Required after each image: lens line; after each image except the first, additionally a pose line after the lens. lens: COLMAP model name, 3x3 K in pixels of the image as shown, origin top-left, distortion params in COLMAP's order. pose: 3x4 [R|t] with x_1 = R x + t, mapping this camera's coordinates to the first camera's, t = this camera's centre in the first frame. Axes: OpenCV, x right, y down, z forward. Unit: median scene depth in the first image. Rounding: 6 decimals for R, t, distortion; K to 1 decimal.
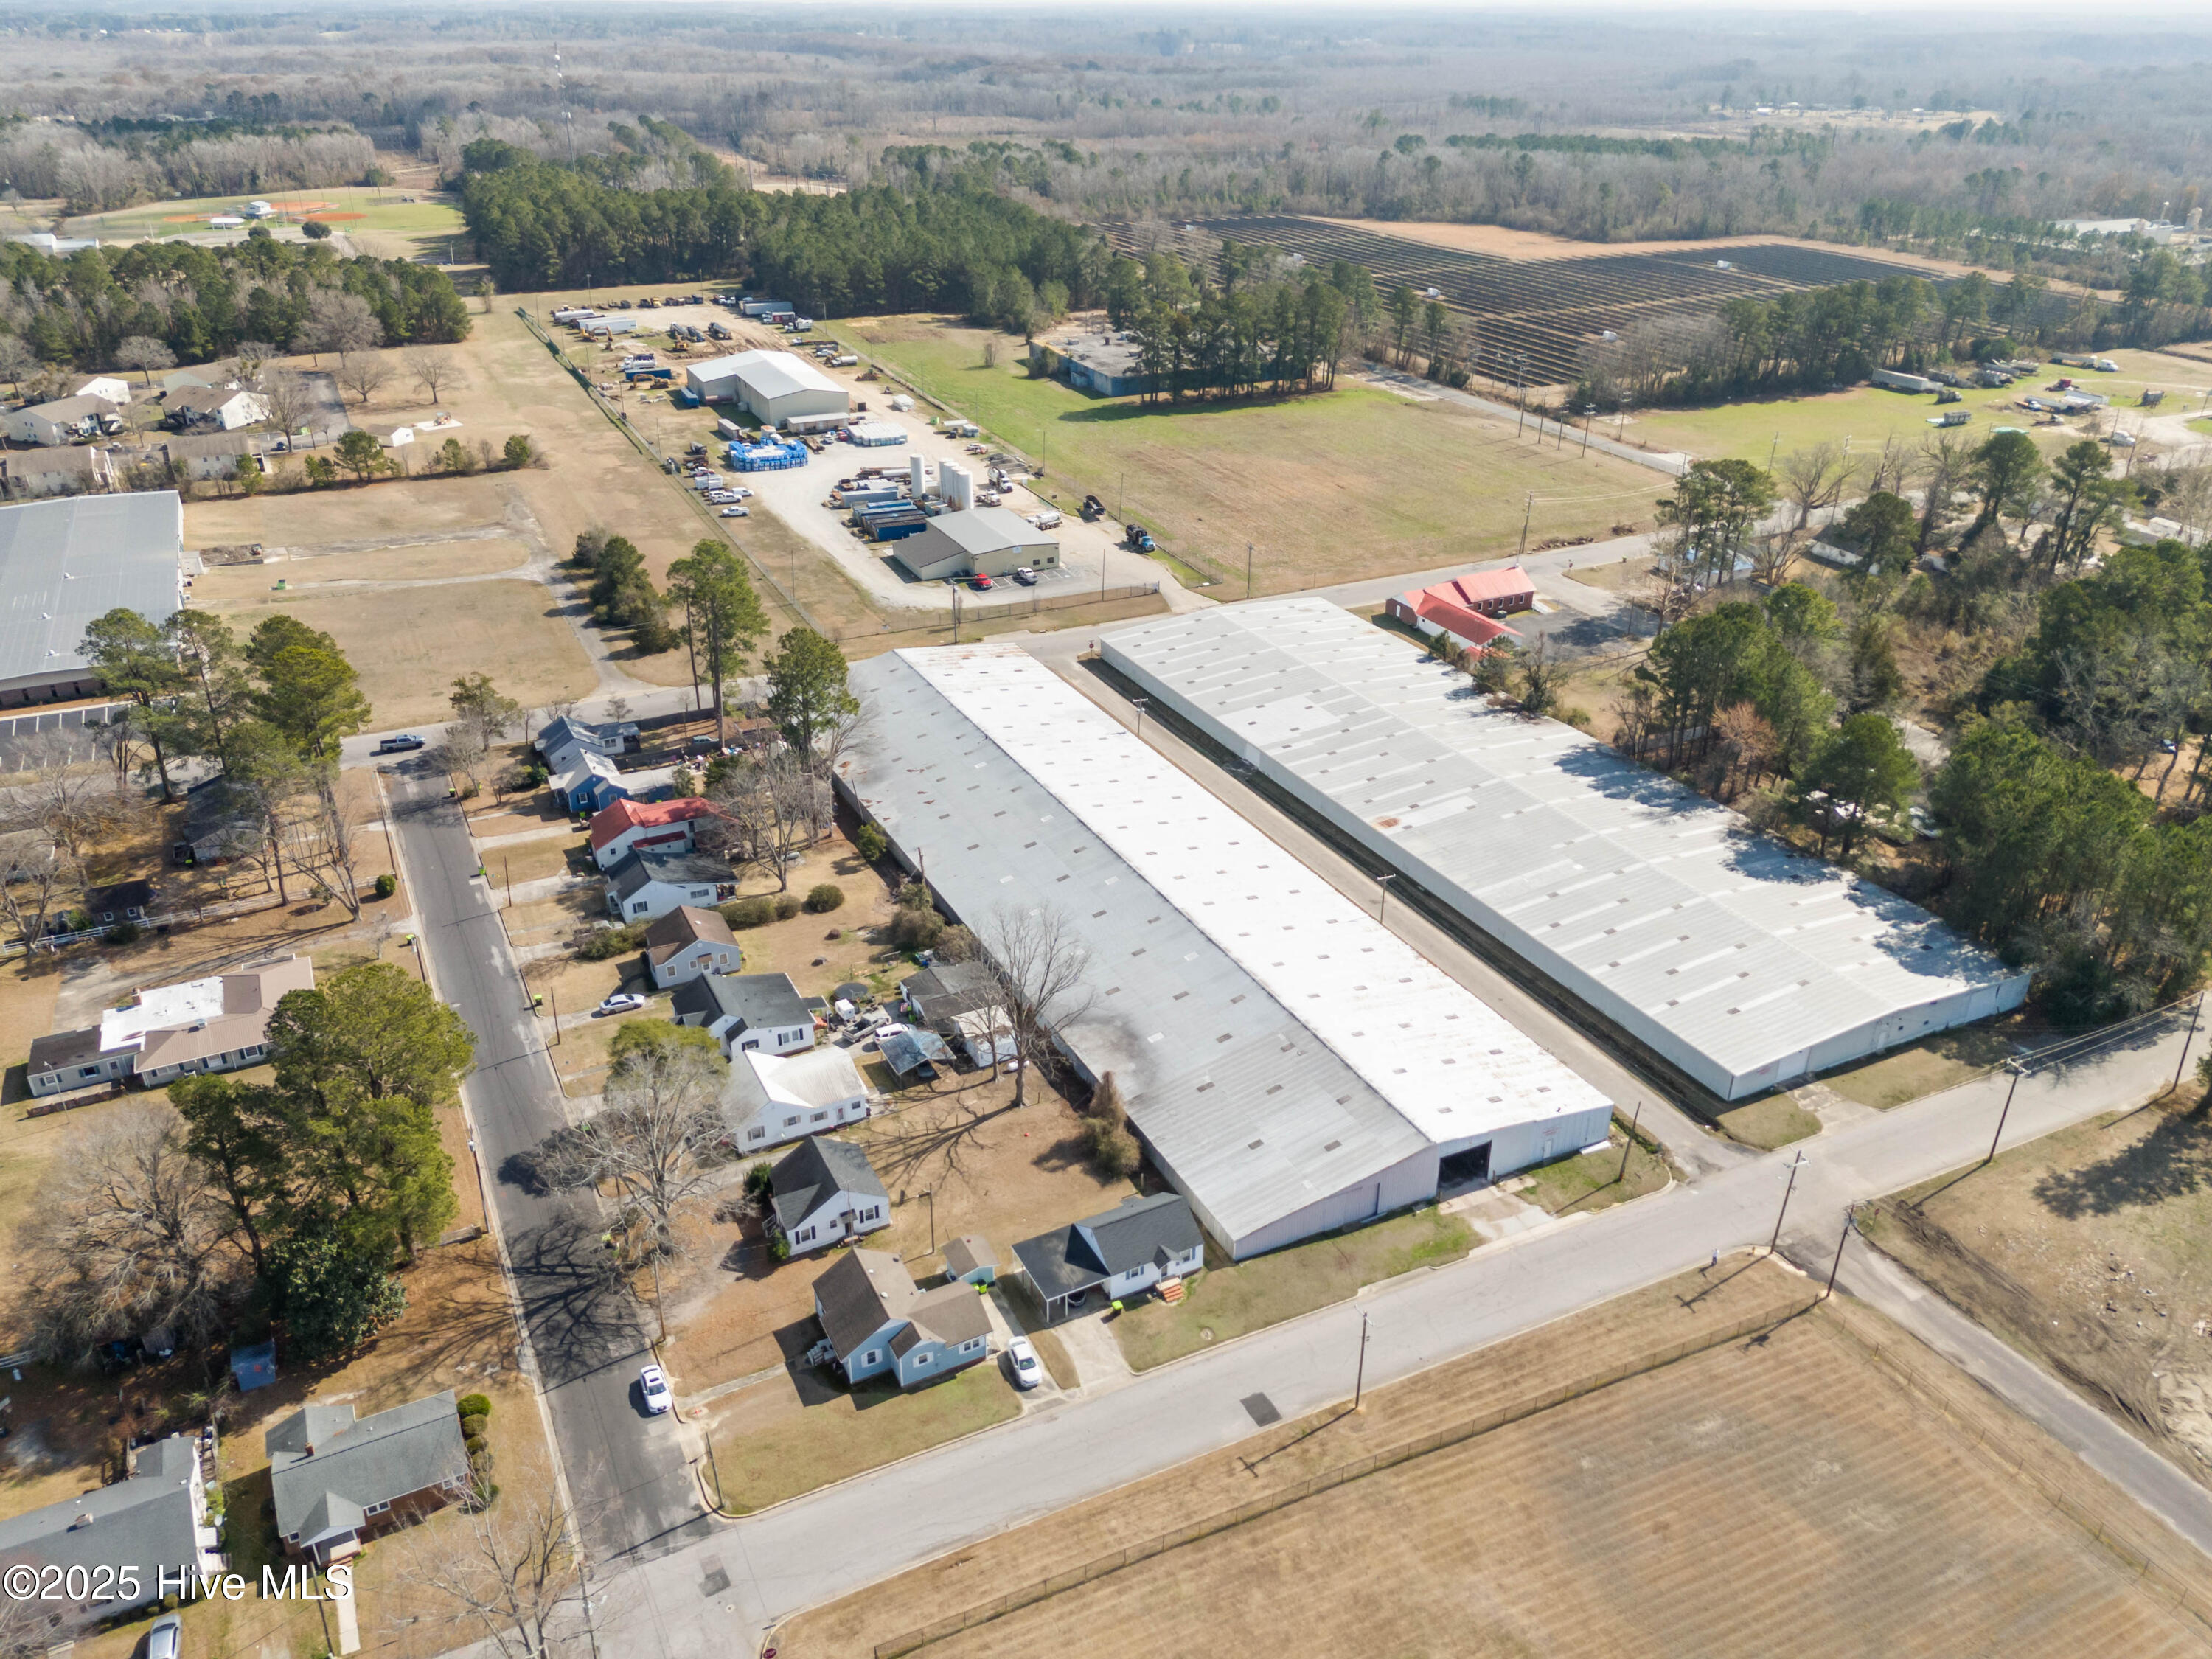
lens RADIAL K [[1652.7, 0, 1106.0], [0, 1652.7, 829.5], [0, 0, 1]] dist [0.071855, -0.052268]
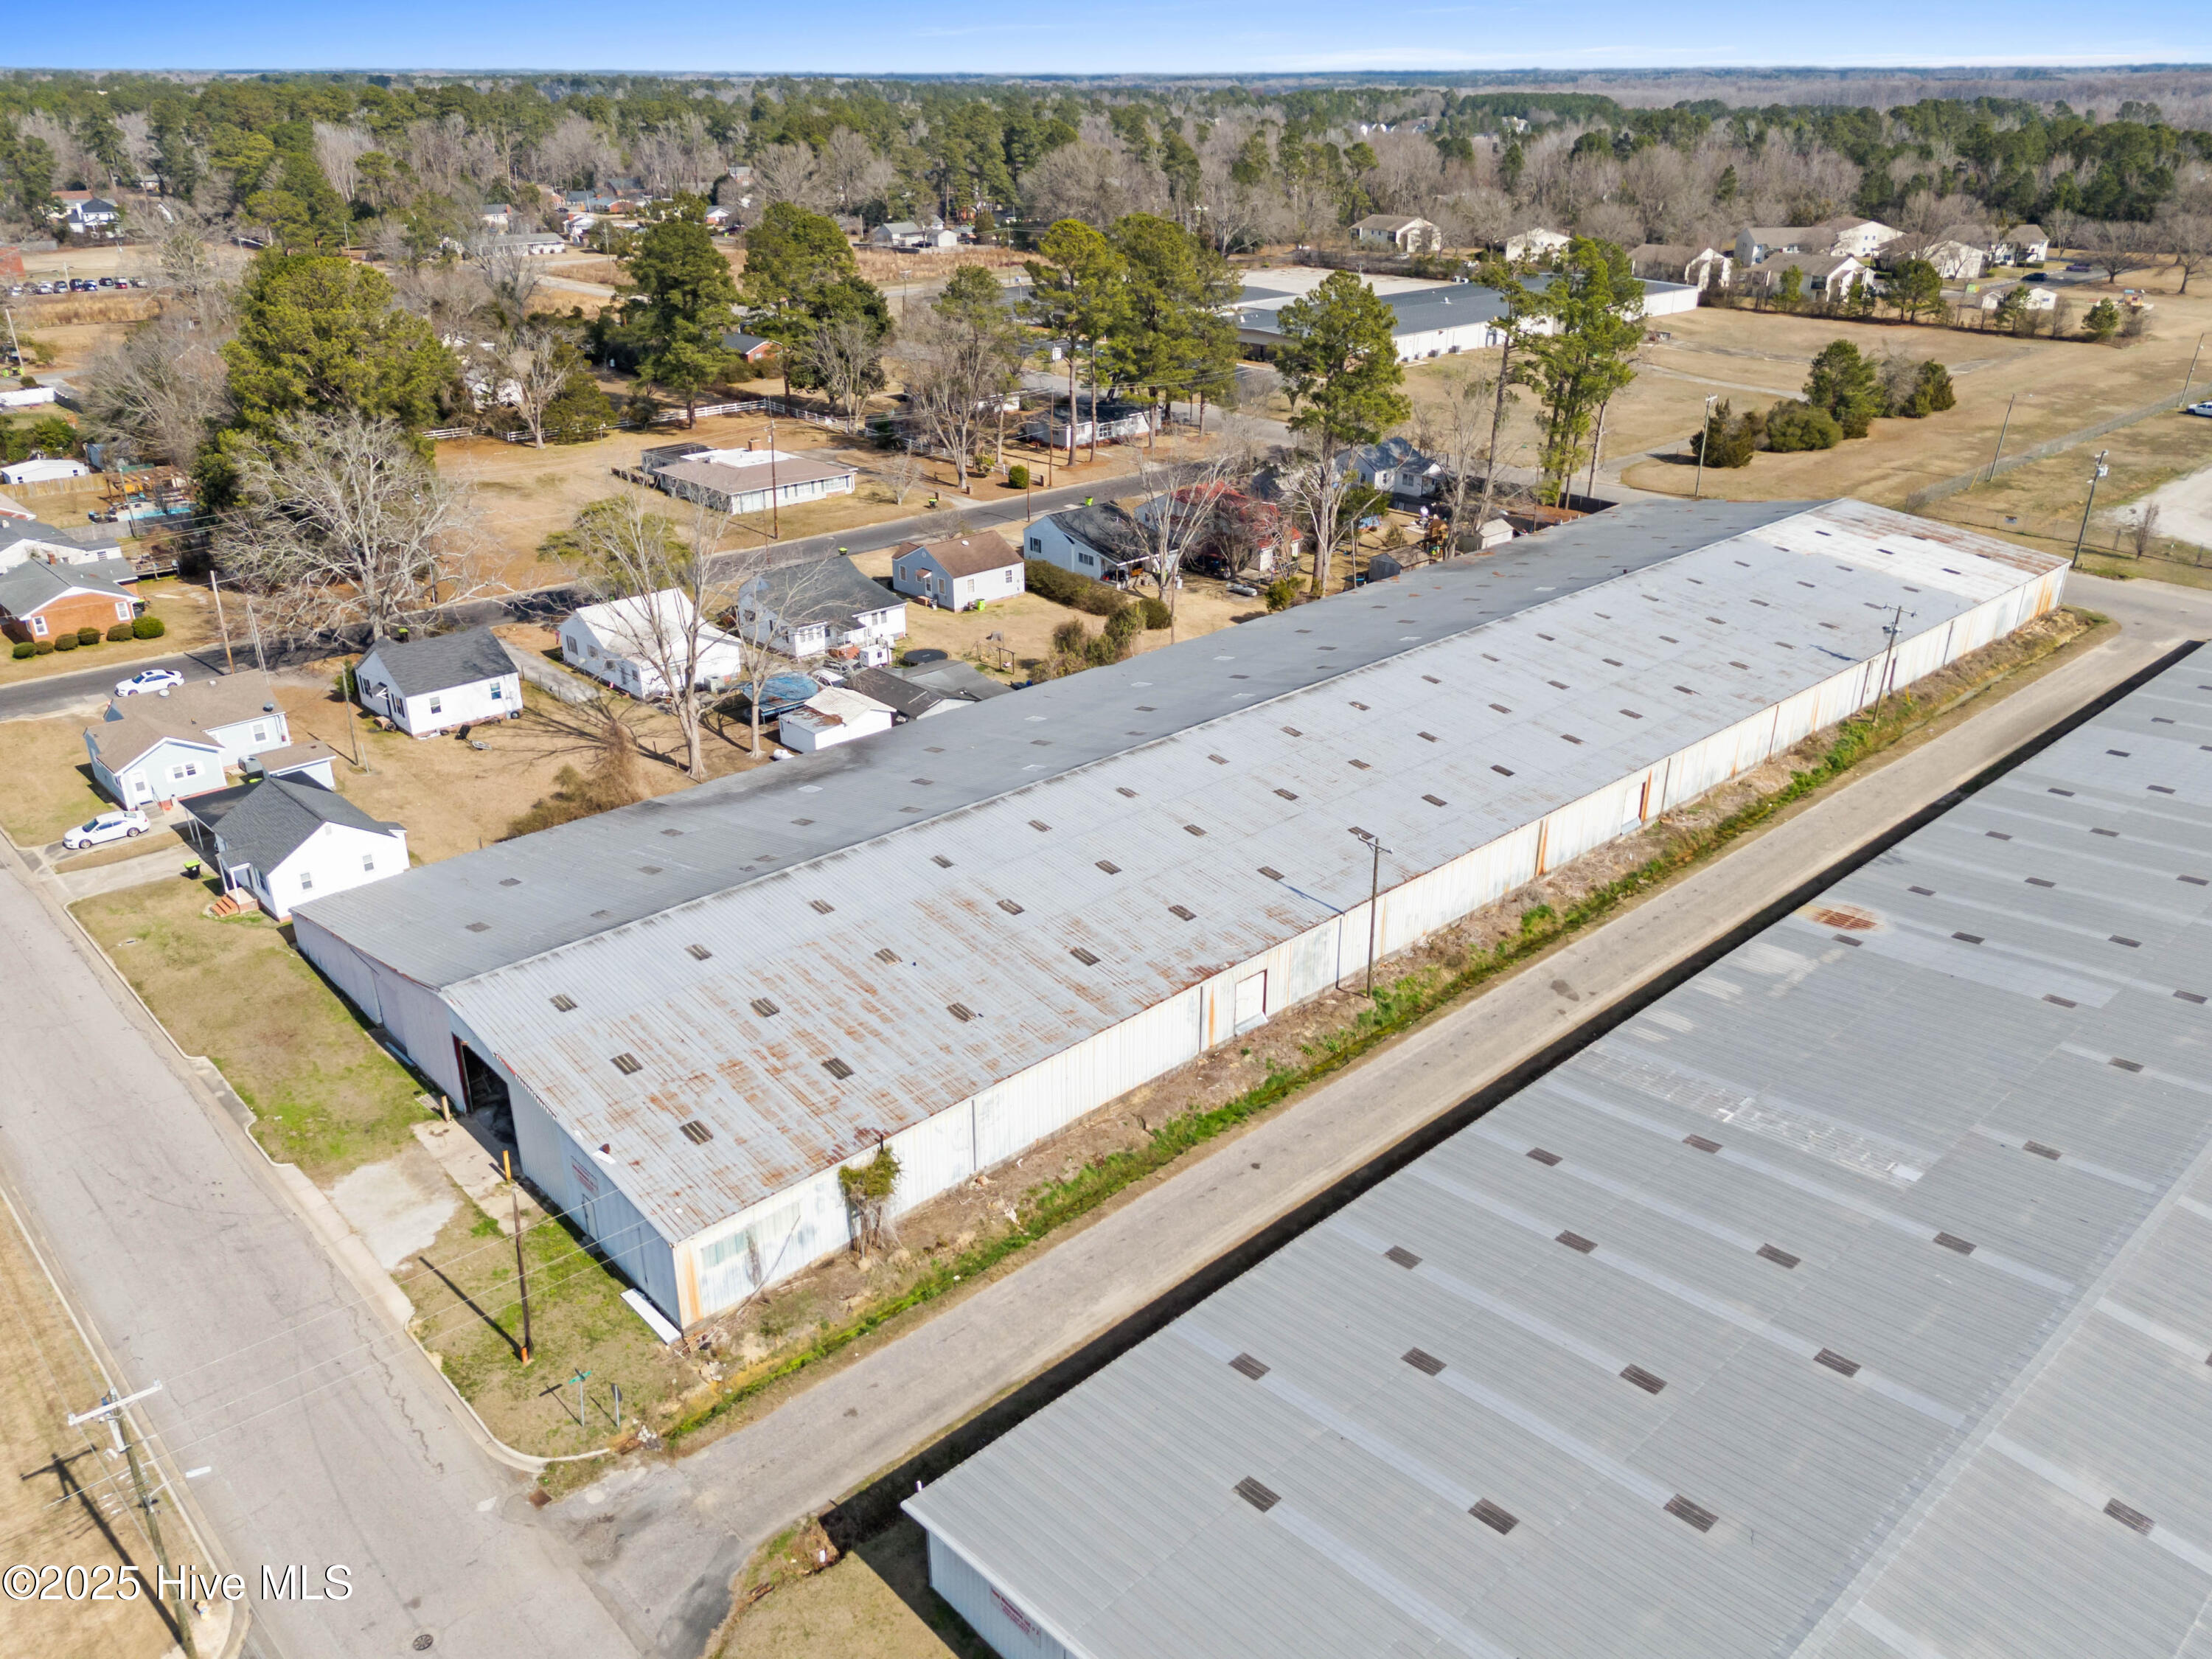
lens RADIAL K [[1652.7, 0, 1106.0], [0, 1652.7, 829.5], [0, 0, 1]] dist [0.071855, -0.052268]
pose [[0.283104, 0.394914, -0.874011, 0.473259], [-0.428004, 0.867539, 0.253353, -0.050891], [0.858292, 0.302355, 0.414629, 0.652479]]
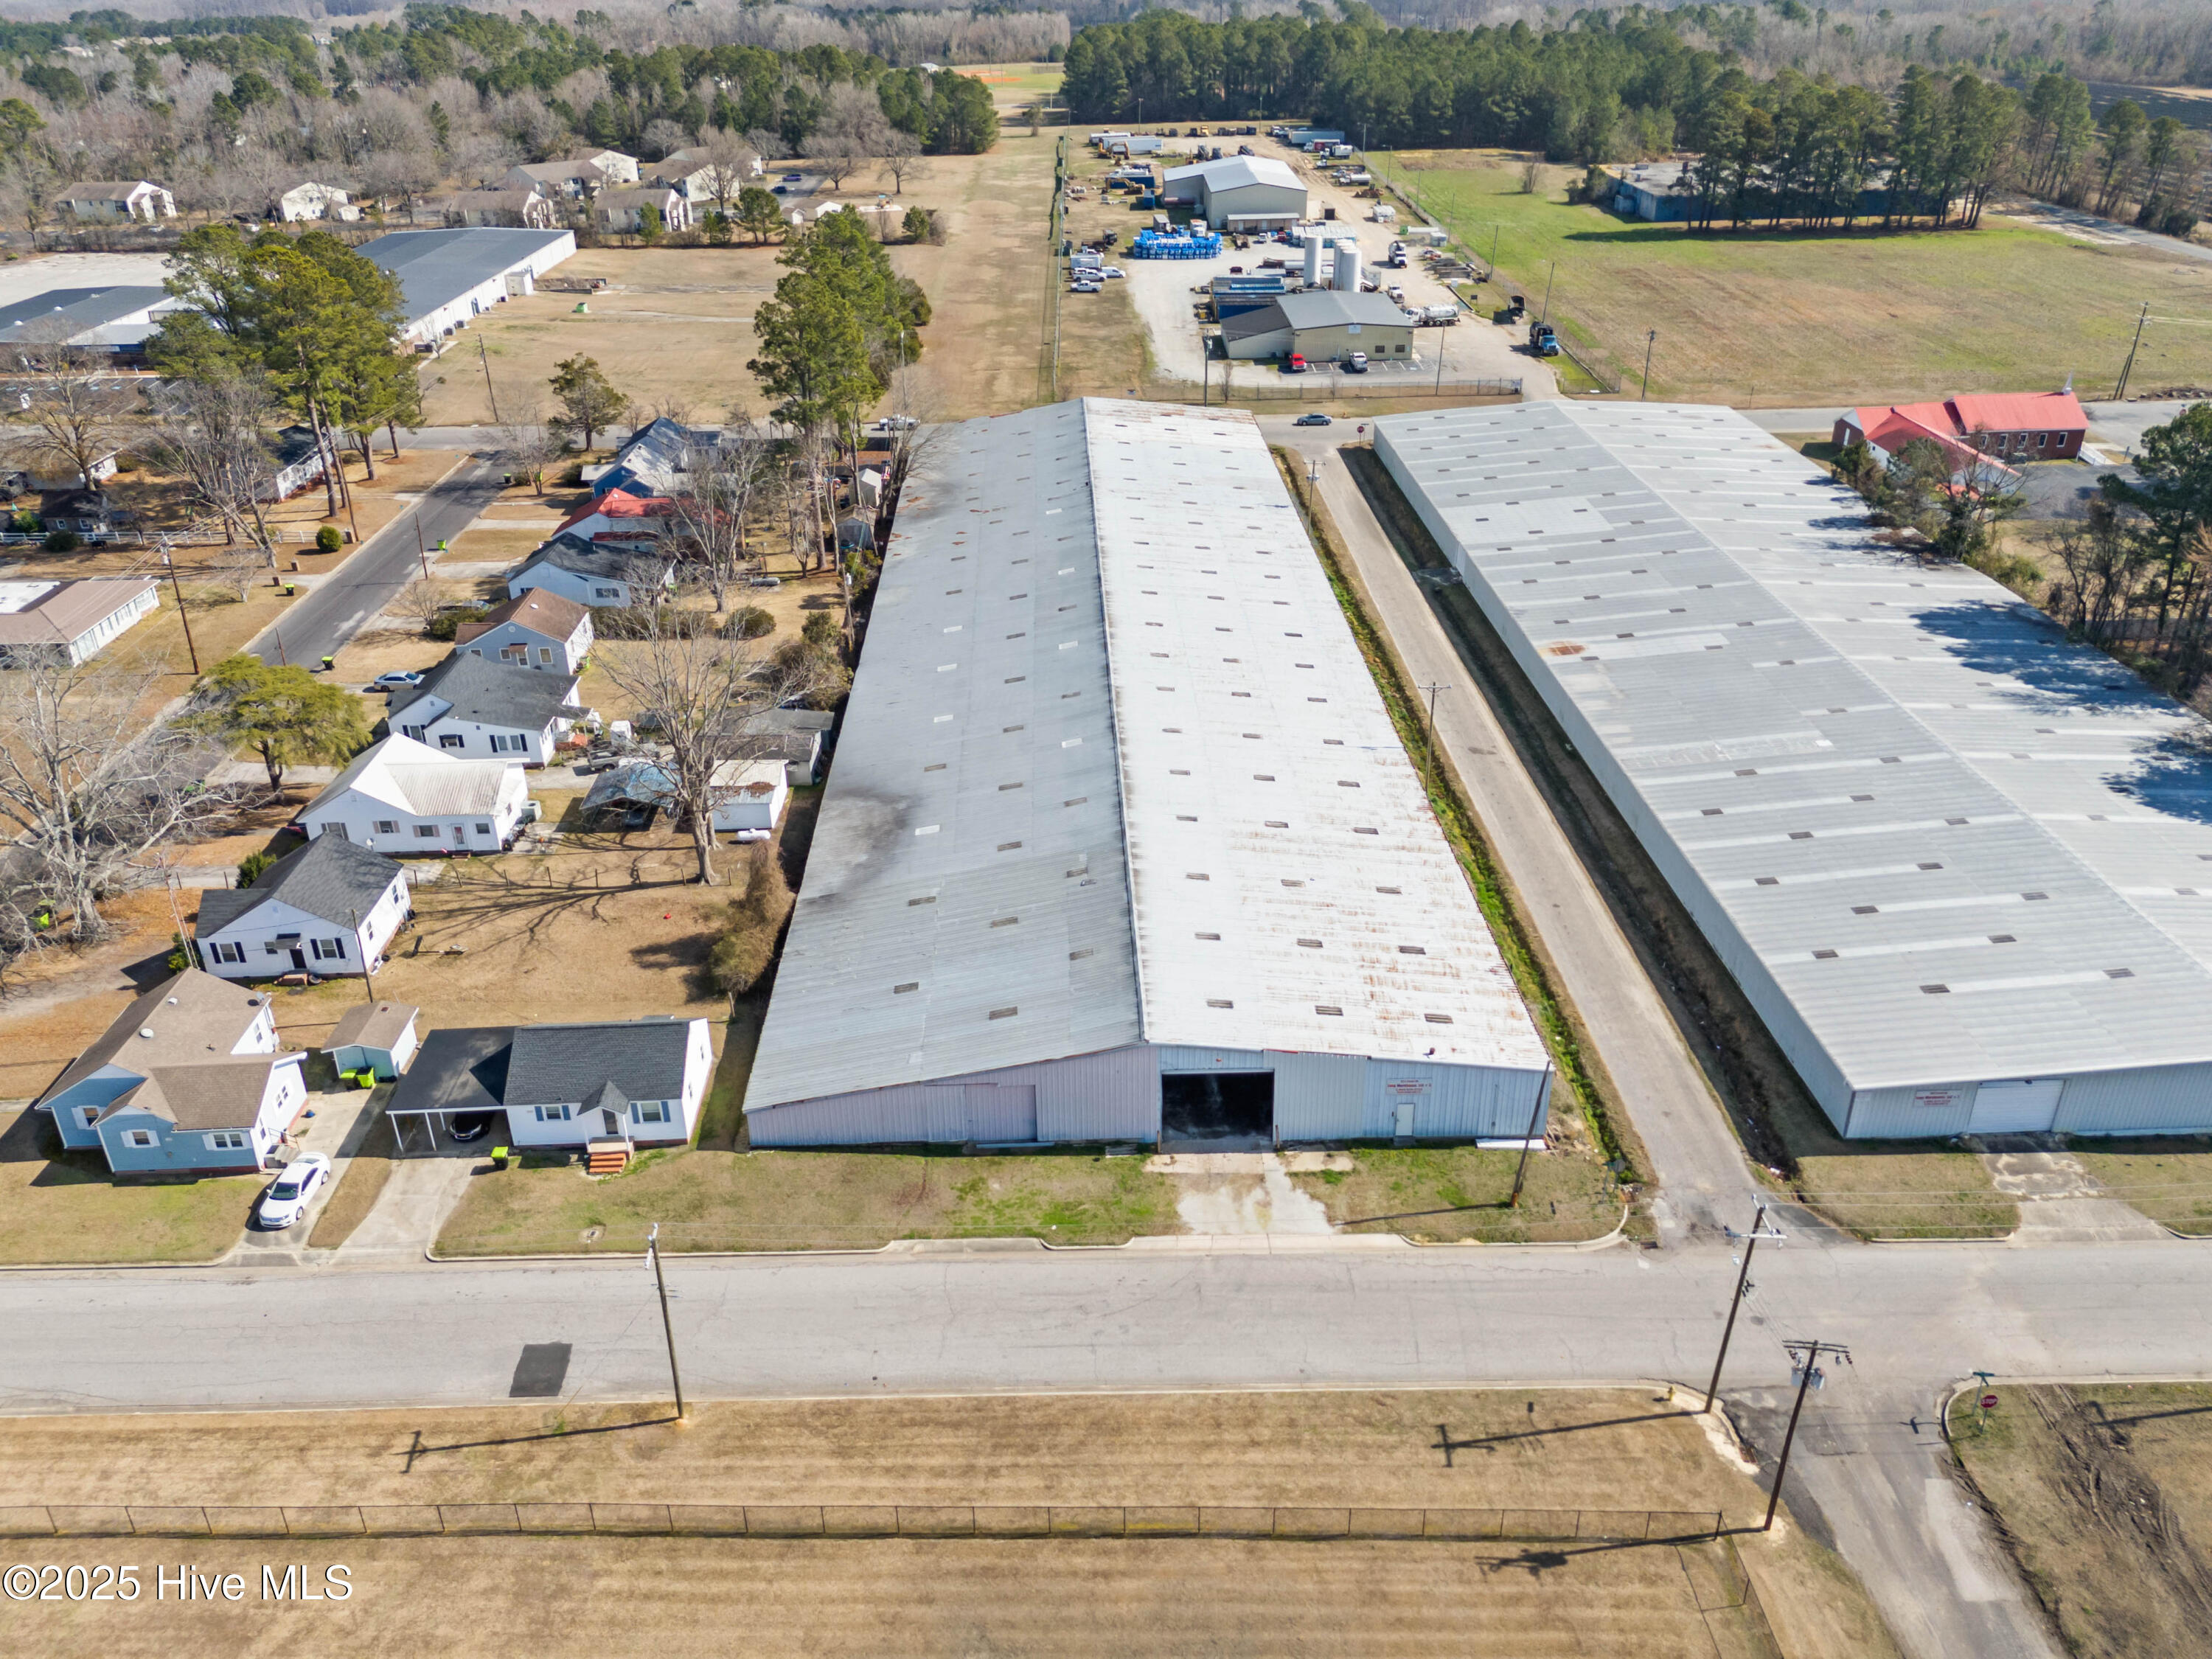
lens RADIAL K [[1698.9, 0, 1088.6], [0, 1698.9, 822.9], [0, 0, 1]] dist [0.076431, -0.072557]
pose [[0.905271, 0.178384, -0.385569, 0.268483], [-0.174135, 0.983636, 0.046231, 0.062991], [0.387506, 0.025290, 0.921520, 0.314527]]
